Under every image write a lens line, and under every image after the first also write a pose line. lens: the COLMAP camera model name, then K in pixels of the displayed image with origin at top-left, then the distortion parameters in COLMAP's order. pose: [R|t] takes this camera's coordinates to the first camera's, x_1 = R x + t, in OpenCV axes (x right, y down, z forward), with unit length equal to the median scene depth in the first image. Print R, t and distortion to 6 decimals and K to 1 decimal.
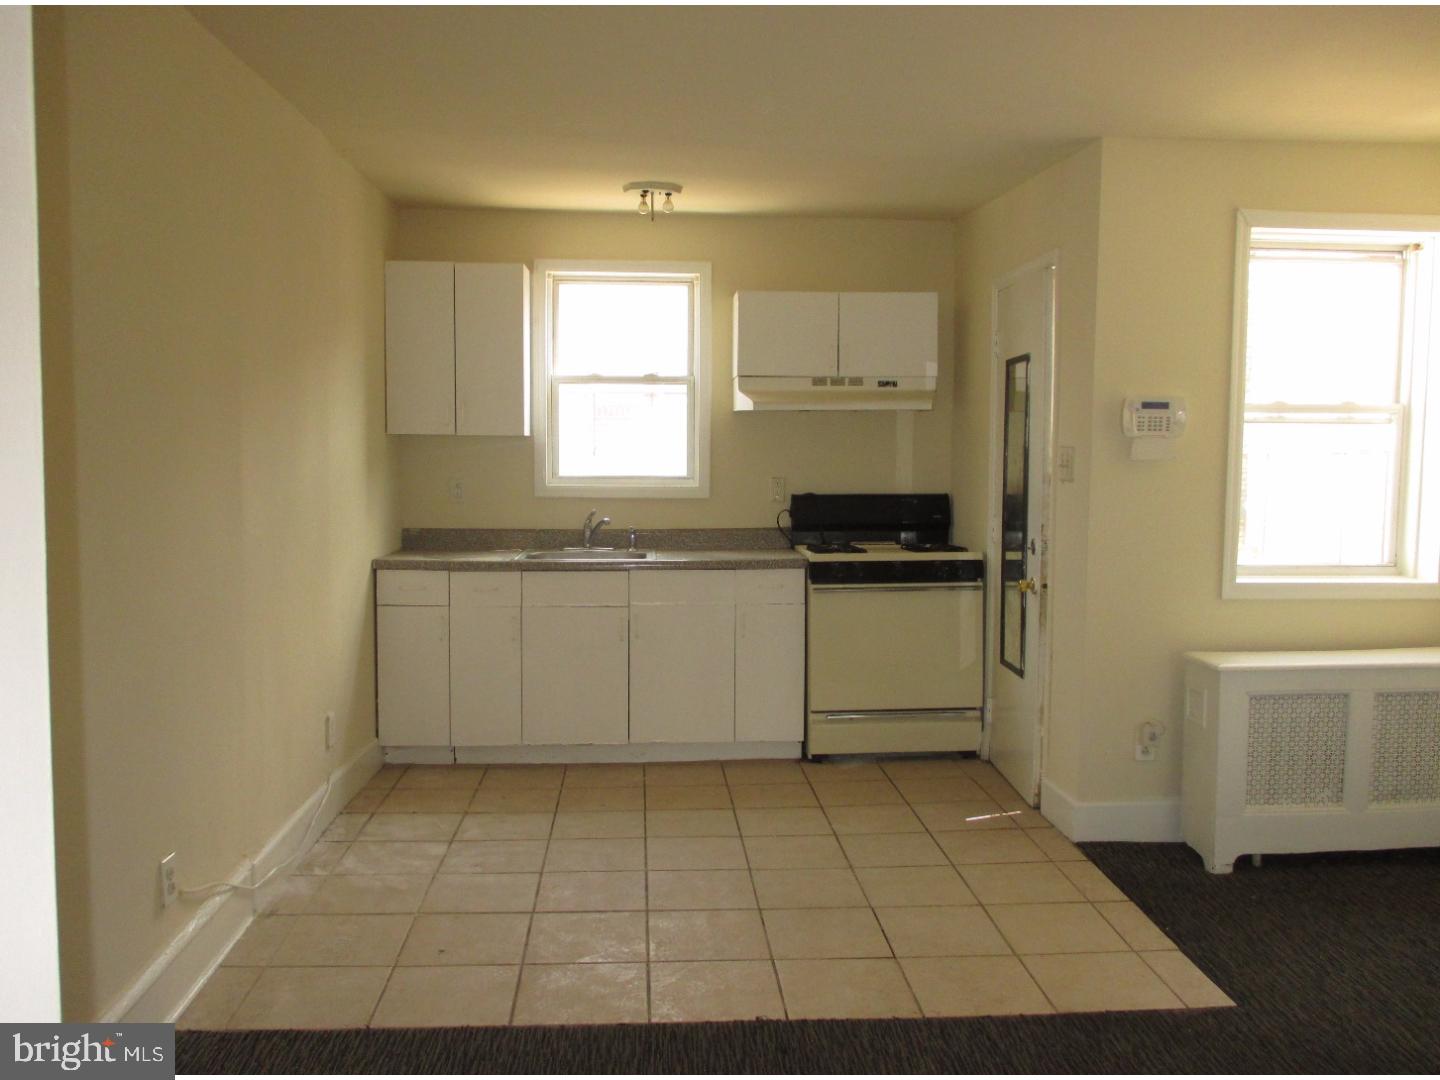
lens RADIAL K [[1306.6, 0, 720.0], [0, 1306.6, 540.0], [0, 0, 1]] dist [0.004148, 0.088237]
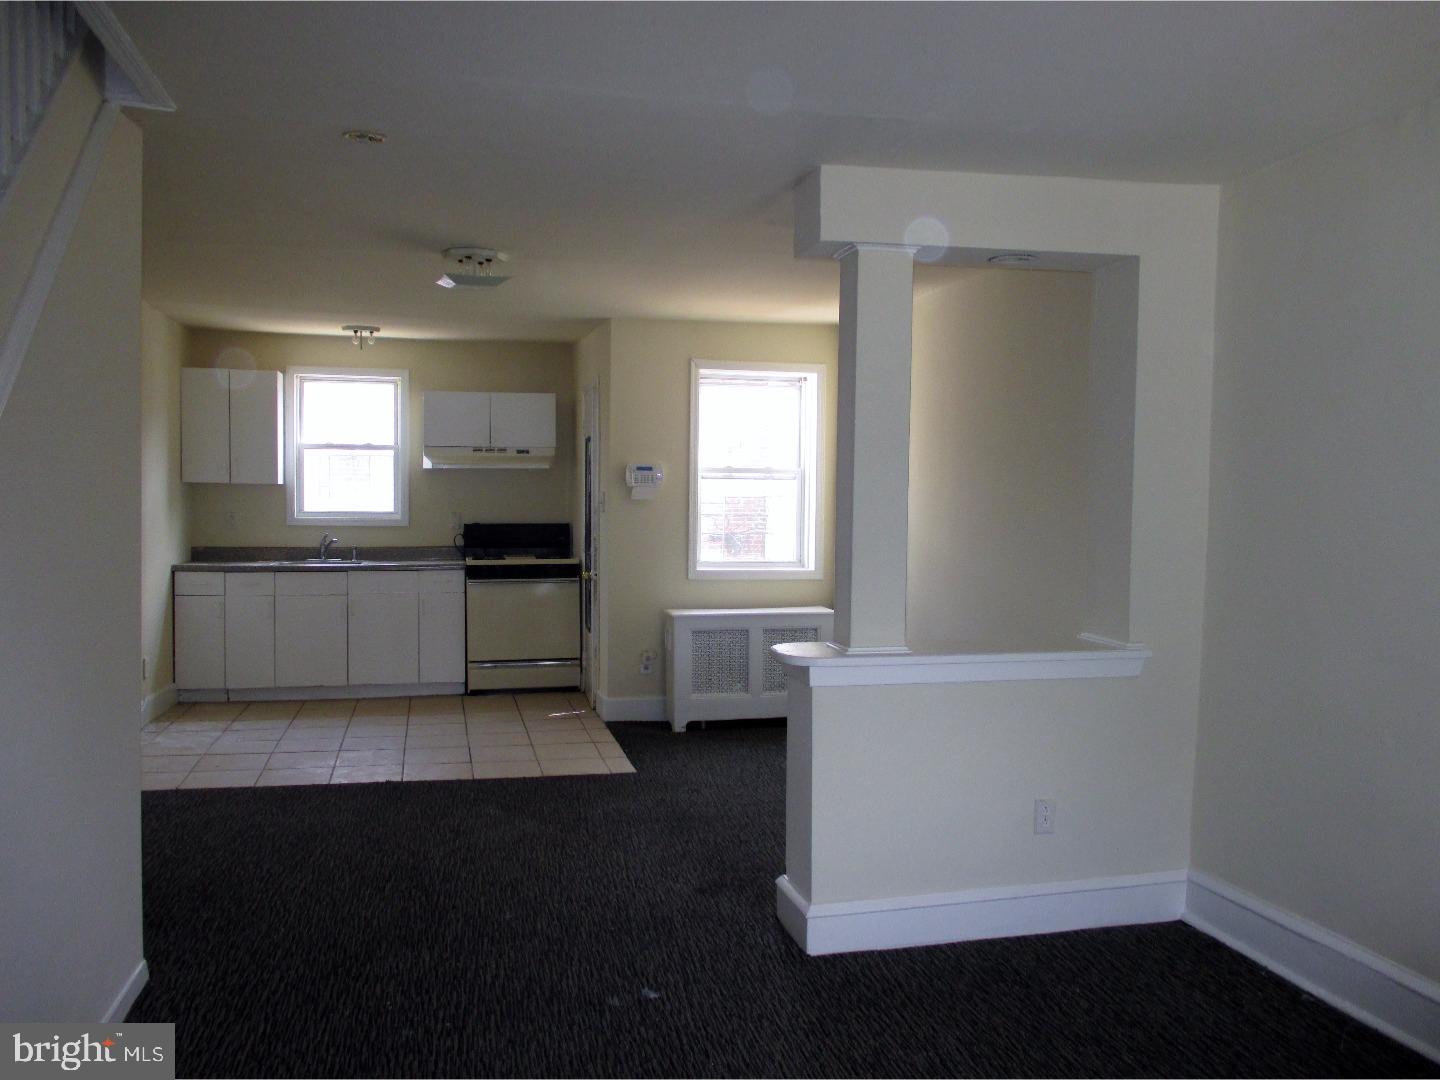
lens RADIAL K [[1306.6, 0, 720.0], [0, 1306.6, 540.0], [0, 0, 1]] dist [0.004148, 0.088237]
pose [[0.988448, -0.003163, 0.151527, 0.129505], [0.008713, 0.999315, -0.035979, 0.044879], [-0.151310, 0.036884, 0.987798, -0.586329]]
